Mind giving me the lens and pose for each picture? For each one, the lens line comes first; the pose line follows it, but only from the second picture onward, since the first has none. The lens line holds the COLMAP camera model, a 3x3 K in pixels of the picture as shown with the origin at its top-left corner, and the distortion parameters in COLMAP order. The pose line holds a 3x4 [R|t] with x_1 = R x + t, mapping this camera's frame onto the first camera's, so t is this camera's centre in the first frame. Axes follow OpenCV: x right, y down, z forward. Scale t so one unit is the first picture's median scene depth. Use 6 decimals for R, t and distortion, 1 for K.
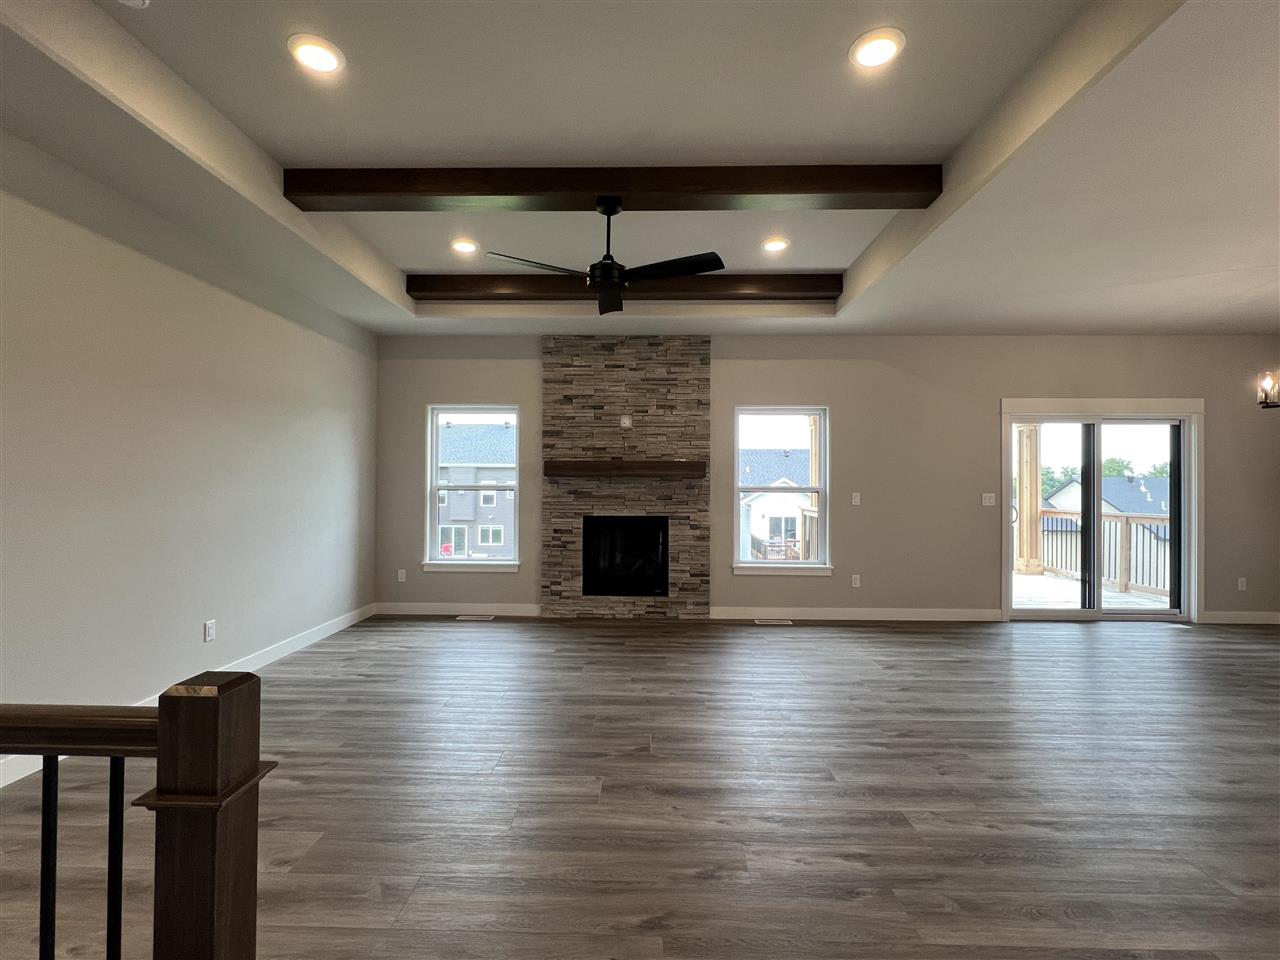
lens RADIAL K [[582.0, 0, 634.2], [0, 582.0, 479.9], [0, 0, 1]] dist [-0.004665, 0.001892]
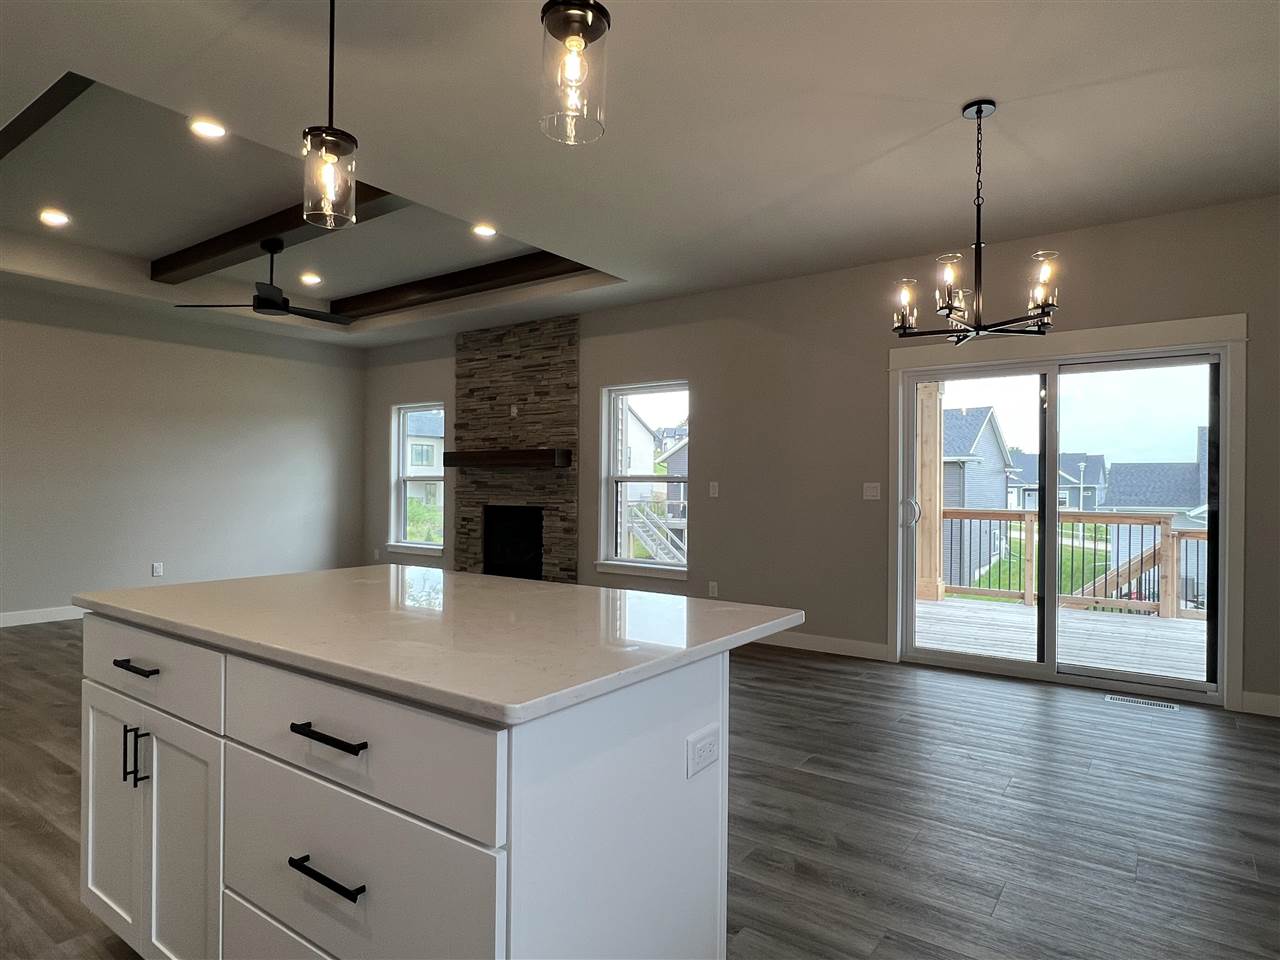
lens RADIAL K [[744.3, 0, 640.4], [0, 744.3, 482.7], [0, 0, 1]] dist [-0.004349, 0.000284]
pose [[0.825205, -0.001049, -0.564832, 0.904392], [0.001641, 0.999999, 0.000540, 0.022651], [0.564831, -0.001372, 0.825205, 0.075103]]
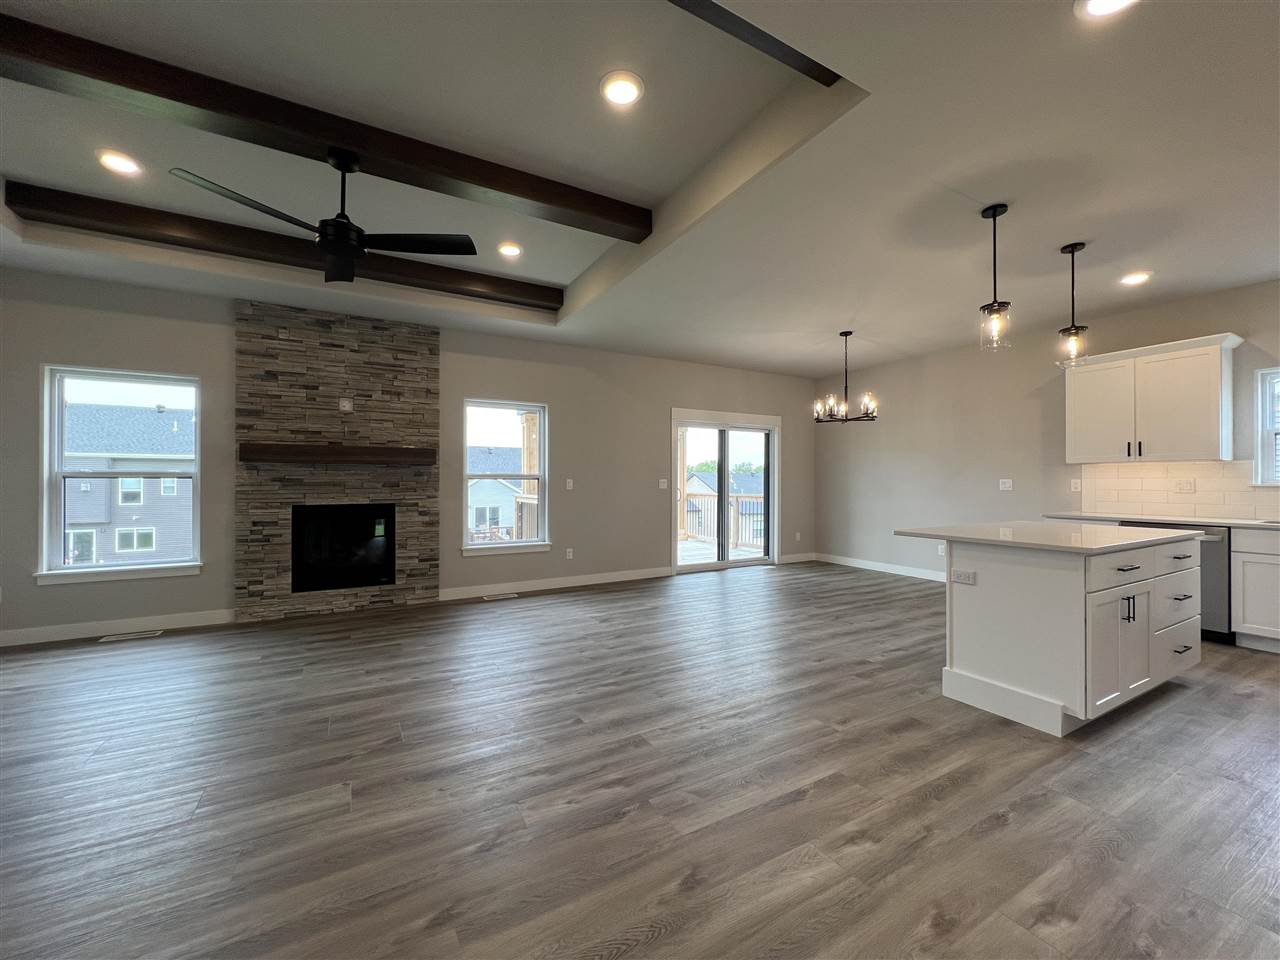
lens RADIAL K [[511.5, 0, 633.1], [0, 511.5, 478.4], [0, 0, 1]] dist [-0.001262, 0.000264]
pose [[0.860424, -0.002203, 0.509573, -0.037222], [-0.000906, 0.999982, 0.005853, 0.014818], [-0.509577, -0.005498, 0.860407, 0.041806]]
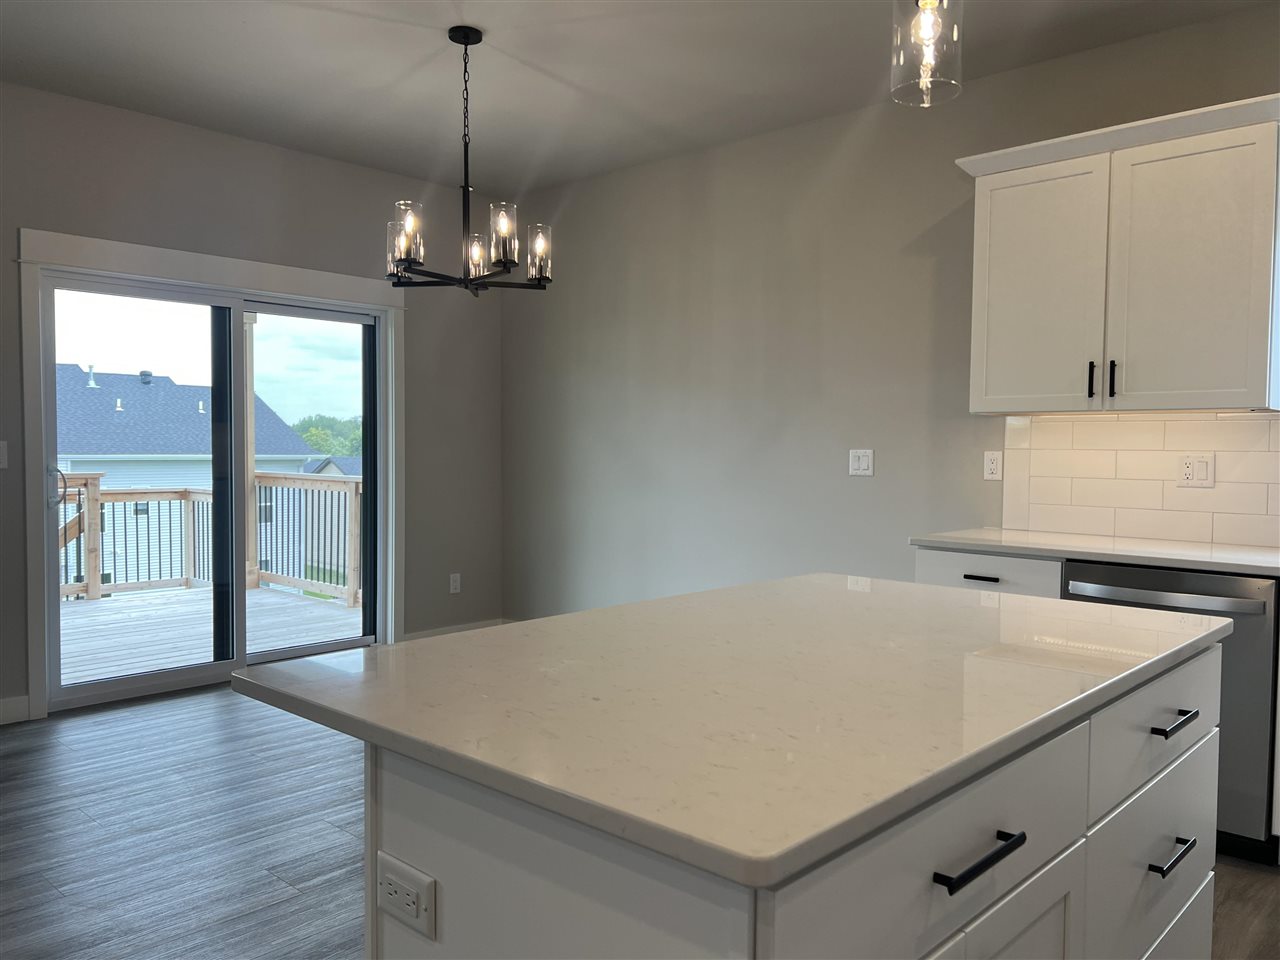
lens RADIAL K [[999.2, 0, 640.3], [0, 999.2, 480.5], [0, 0, 1]] dist [0.037315, -0.006319]
pose [[0.659953, -0.027504, 0.750803, 0.359282], [-0.012878, 0.998769, 0.047907, 0.010361], [-0.751196, -0.041285, 0.658786, 0.123593]]
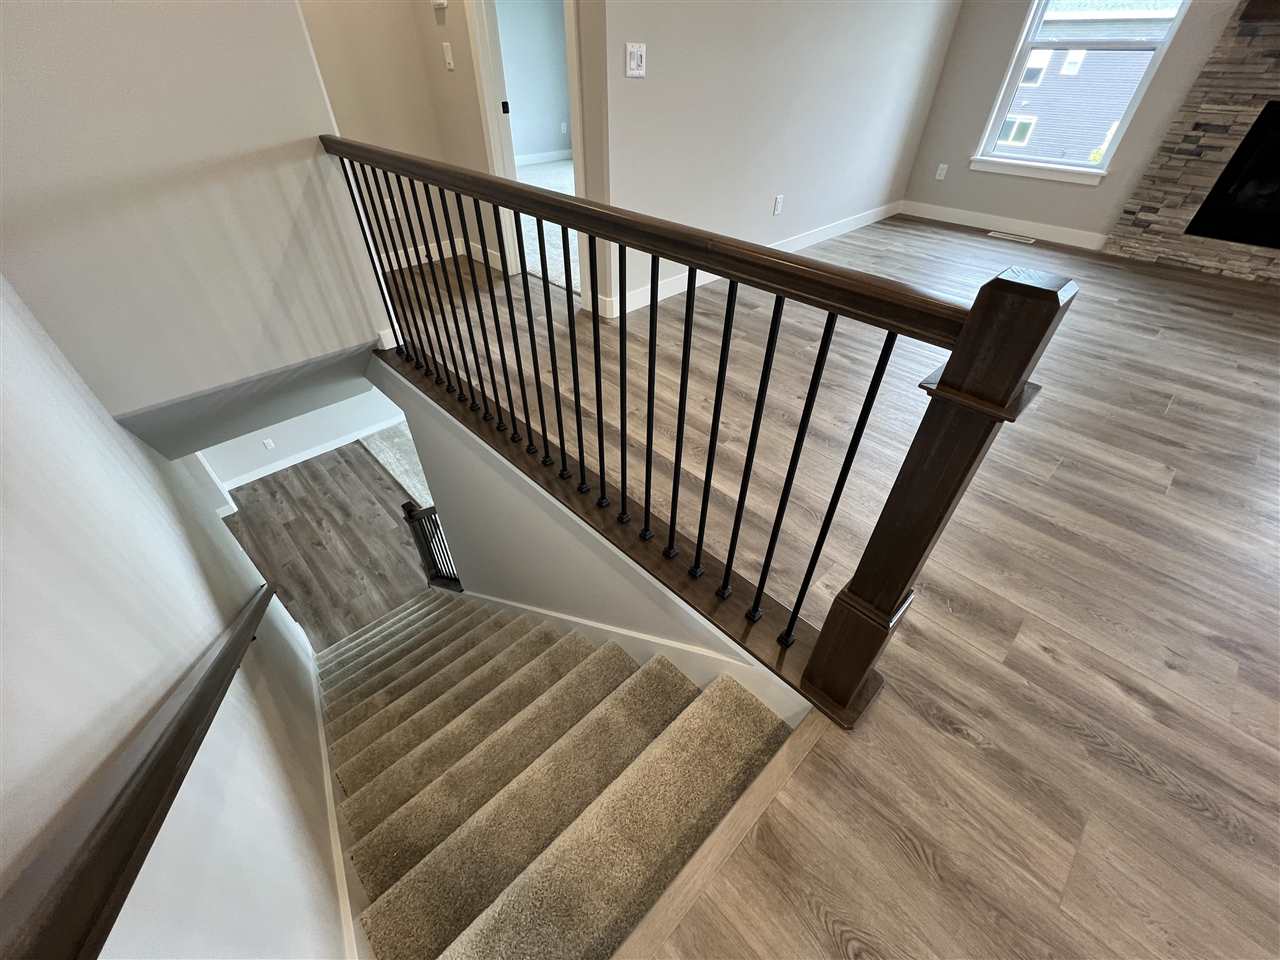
lens RADIAL K [[512.3, 0, 637.8], [0, 512.3, 477.1], [0, 0, 1]] dist [-0.000055, 0.000075]
pose [[0.713123, 0.449726, -0.537775, -0.096251], [0.002789, 0.765285, 0.643685, 0.013592], [0.701033, -0.460527, 0.544488, 0.010918]]
